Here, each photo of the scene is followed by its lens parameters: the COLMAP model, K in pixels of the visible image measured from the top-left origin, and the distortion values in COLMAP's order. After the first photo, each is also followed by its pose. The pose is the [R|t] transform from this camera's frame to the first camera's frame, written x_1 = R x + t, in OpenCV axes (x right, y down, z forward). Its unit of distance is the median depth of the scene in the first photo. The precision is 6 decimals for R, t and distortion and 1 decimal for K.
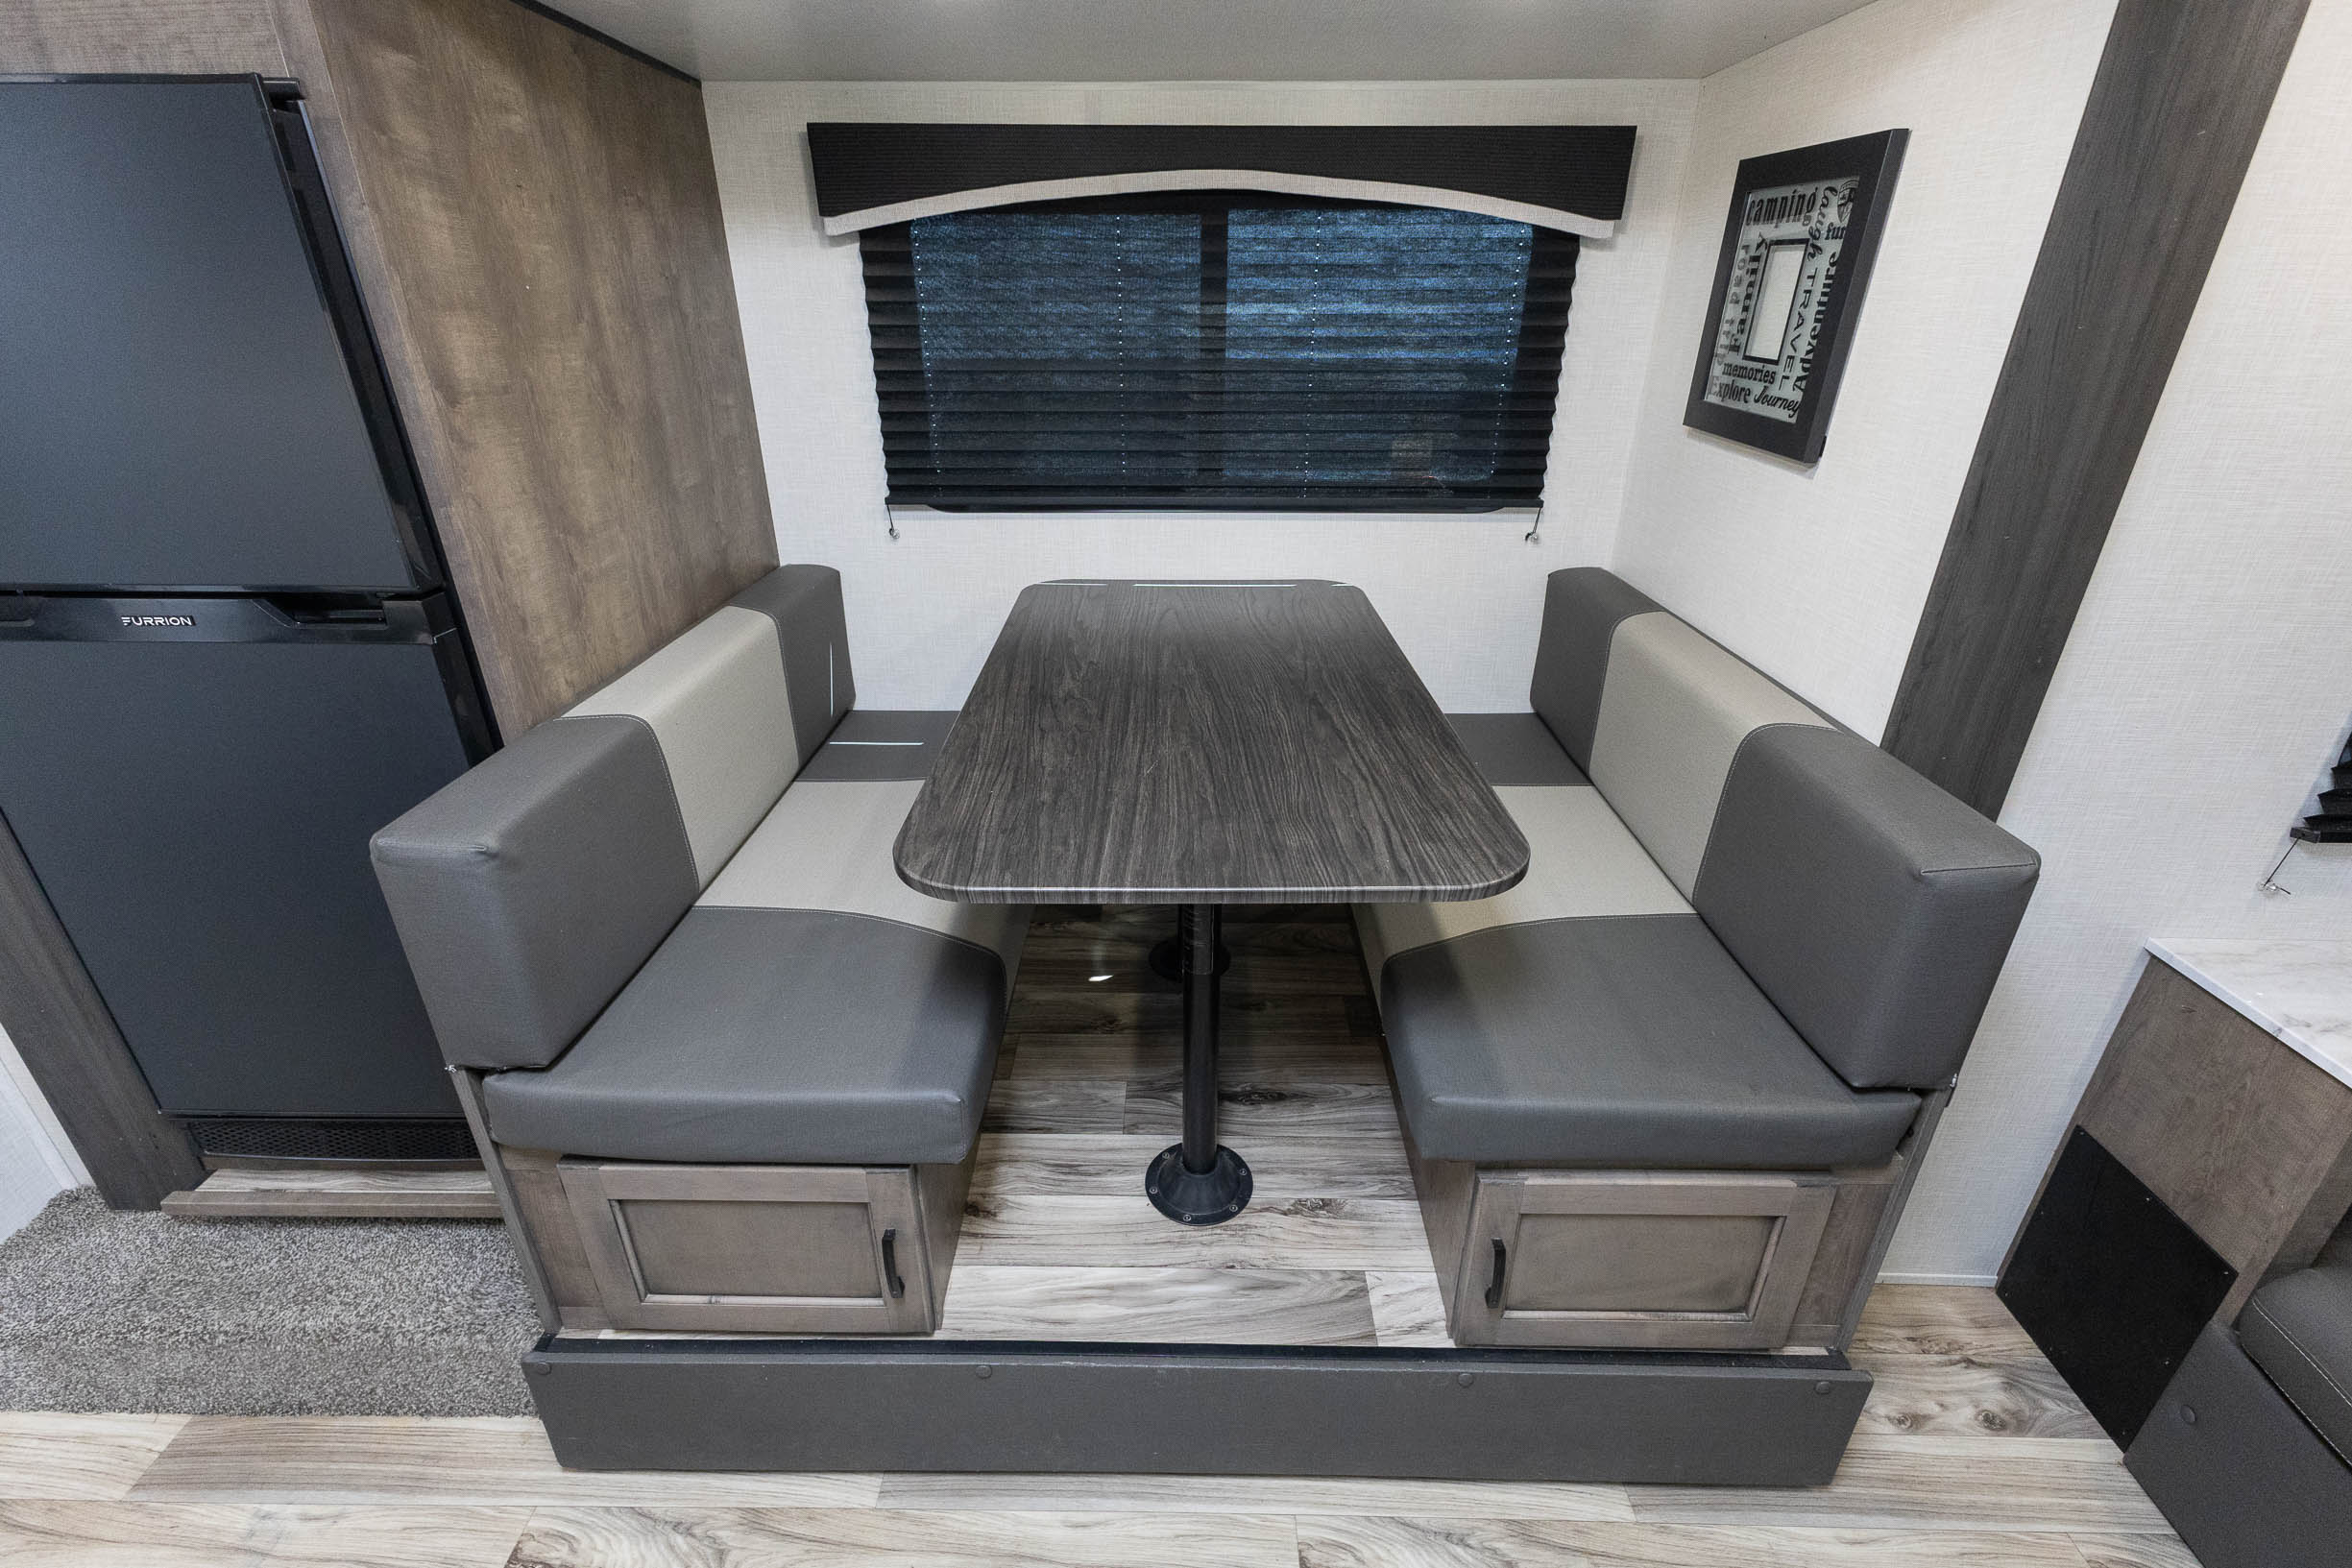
lens RADIAL K [[1021.7, 0, 1178.6], [0, 1021.7, 774.4], [0, 0, 1]] dist [0.021006, -0.007896]
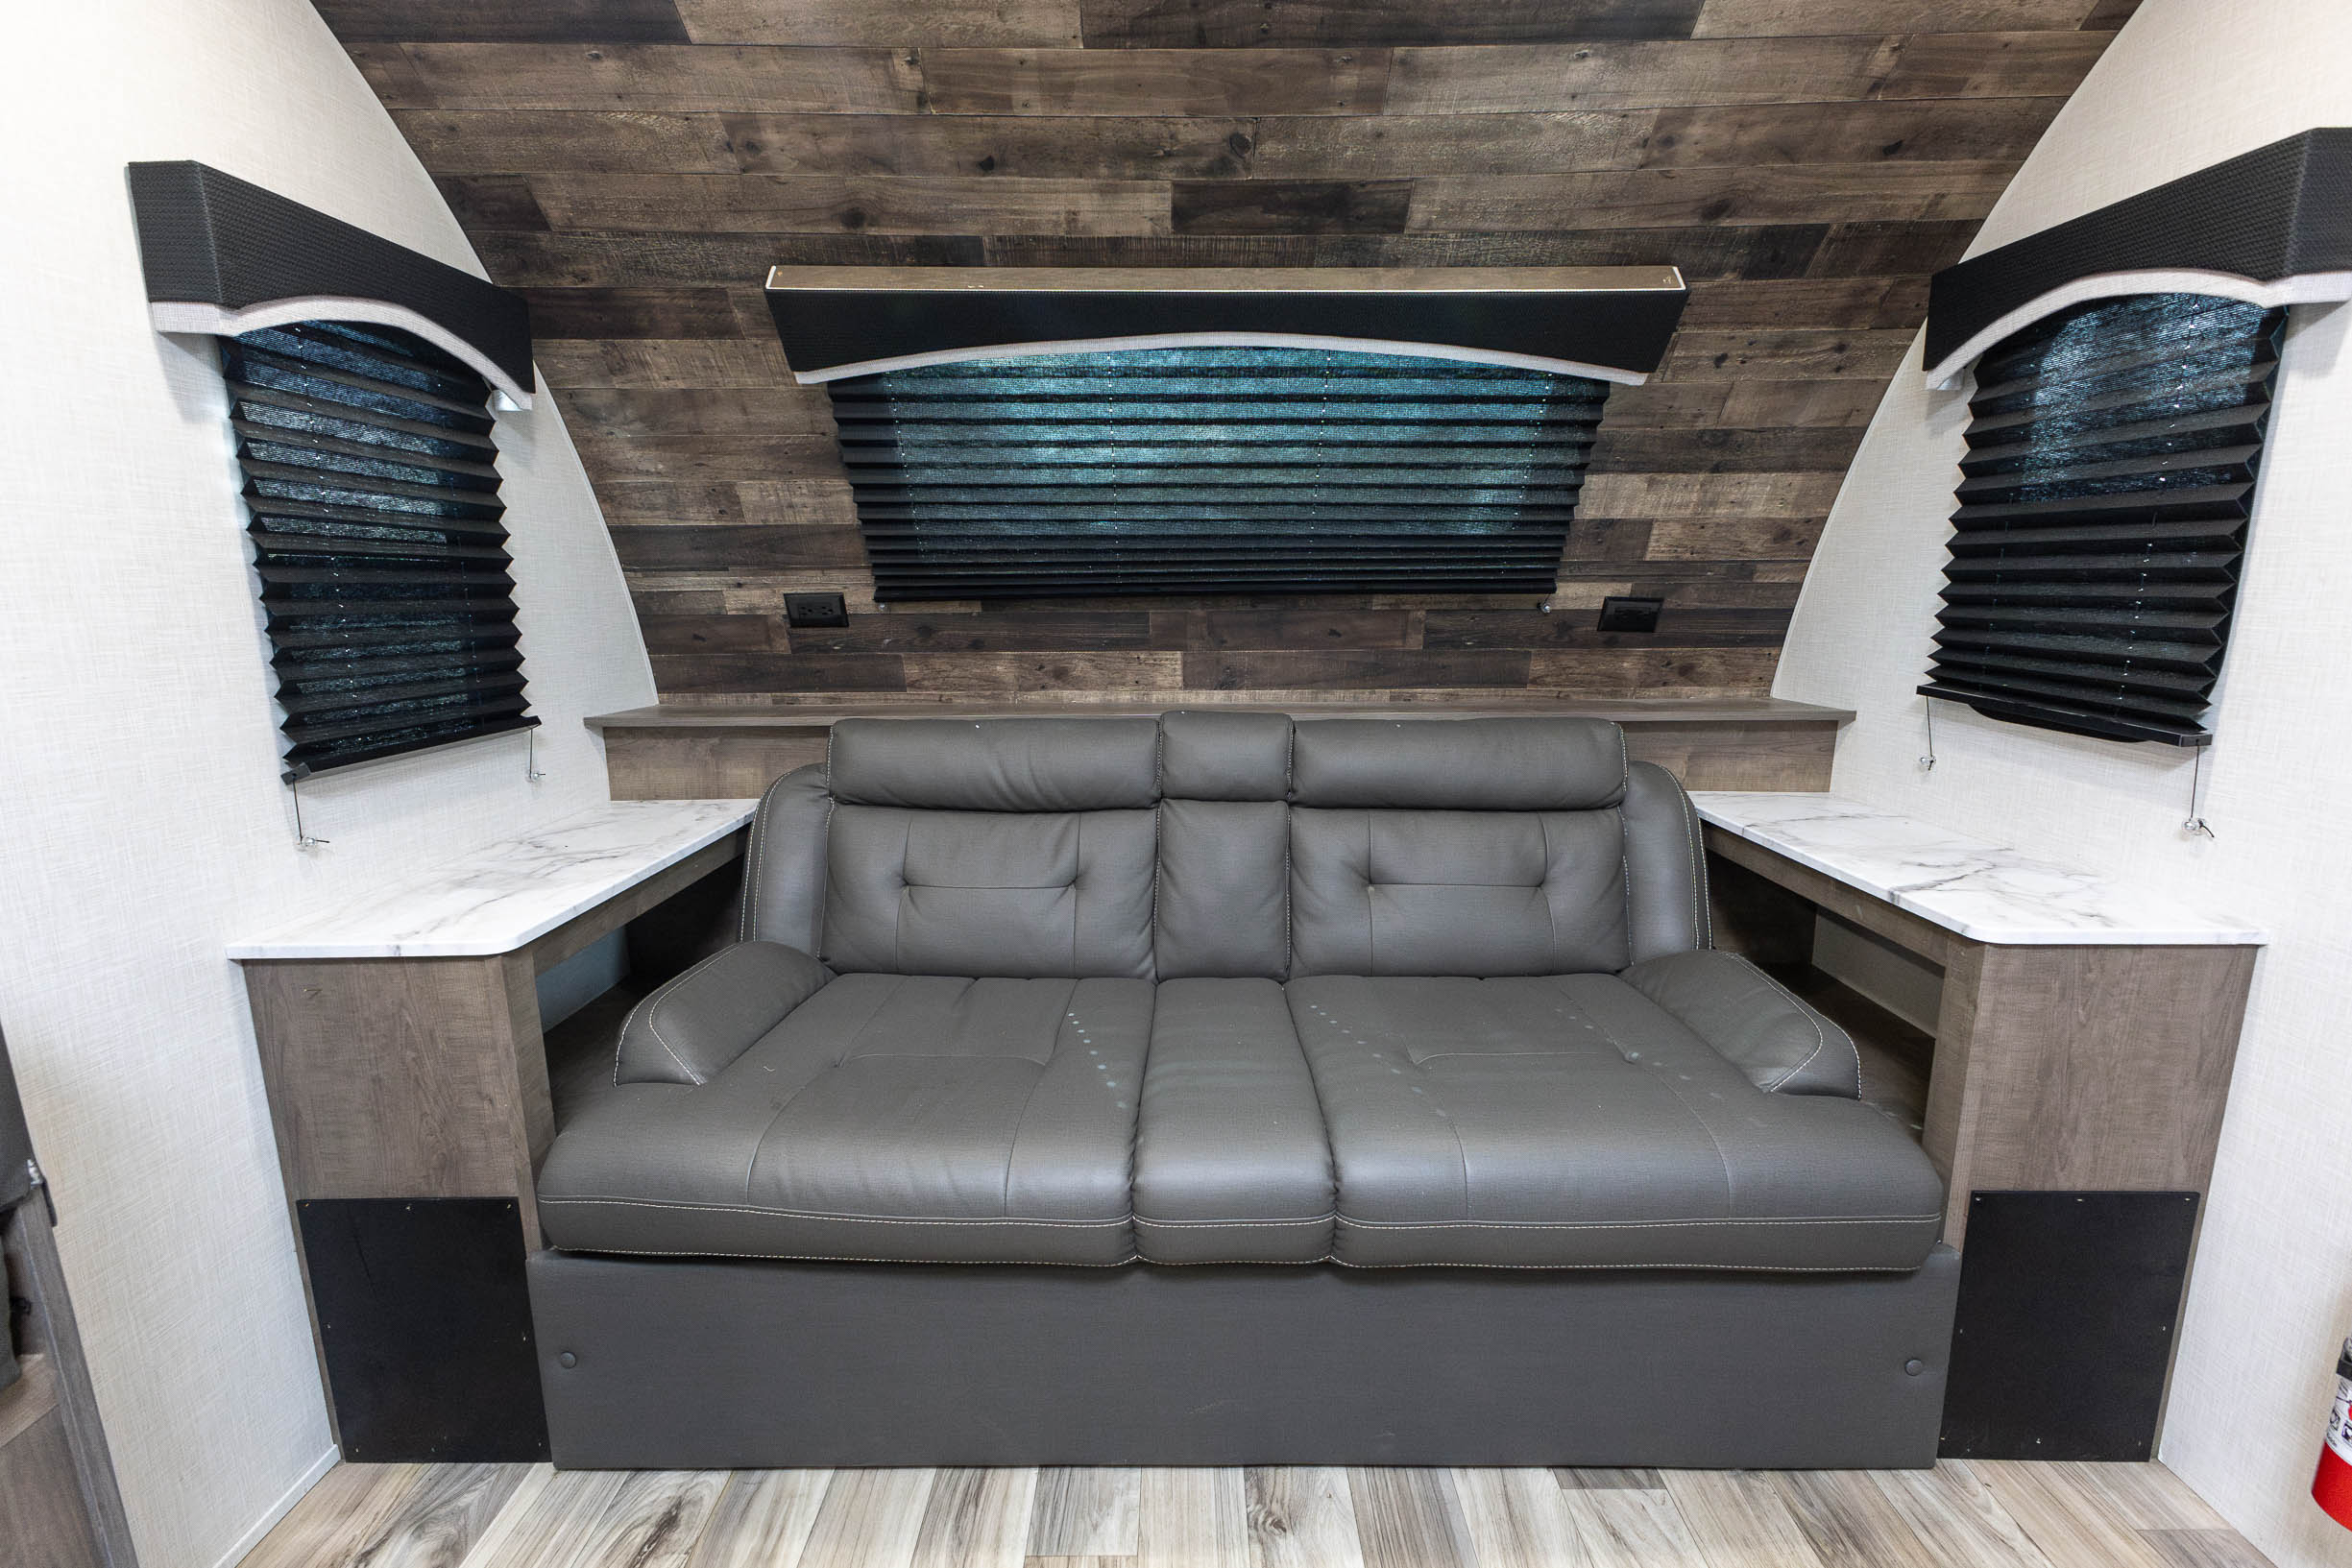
lens RADIAL K [[1021.7, 0, 1176.0], [0, 1021.7, 780.6], [0, 0, 1]] dist [0.021006, -0.007896]
pose [[-0.005171, -0.196052, 0.980580, 0.165272], [0.433752, 0.883103, 0.178851, 0.224718], [-0.901017, 0.426254, 0.080471, 0.210321]]
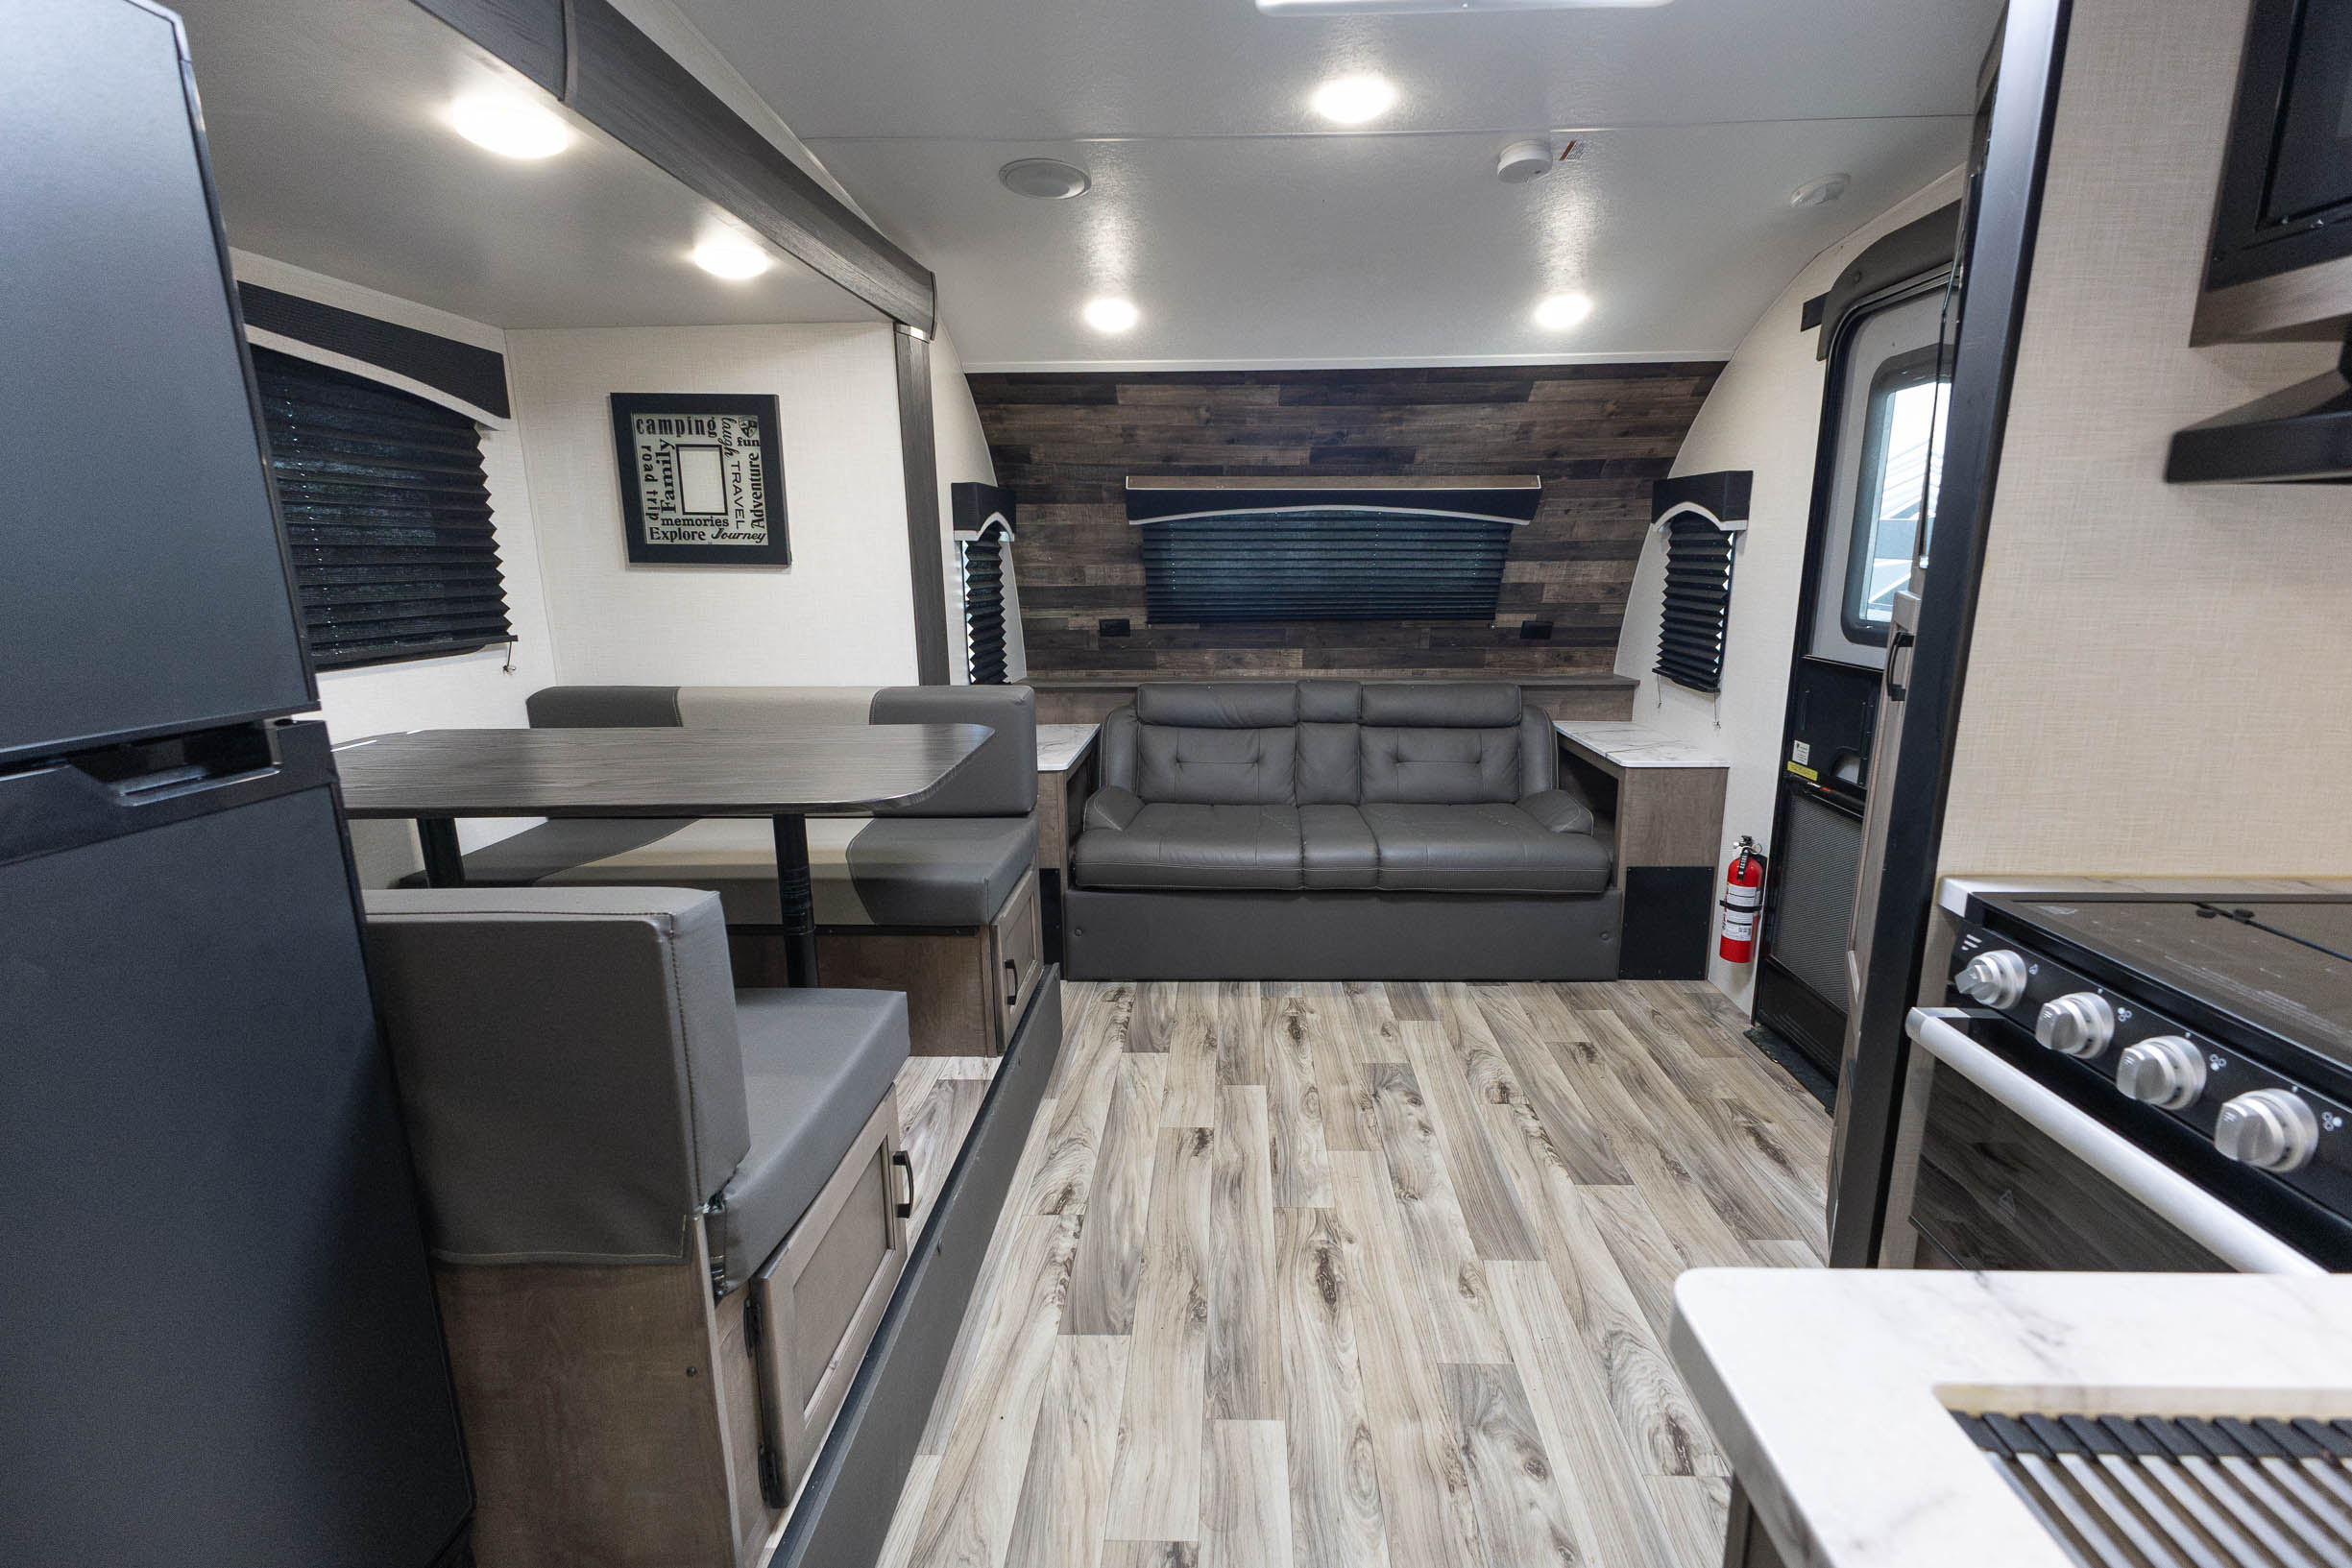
lens RADIAL K [[1021.7, 0, 1223.8], [0, 1021.7, 782.9], [0, 0, 1]] dist [0.021006, -0.007896]
pose [[0.002885, -0.224562, 0.974456, -1.168711], [0.433873, 0.878243, 0.201105, -0.005975], [-0.900969, 0.422210, 0.099965, 0.311111]]
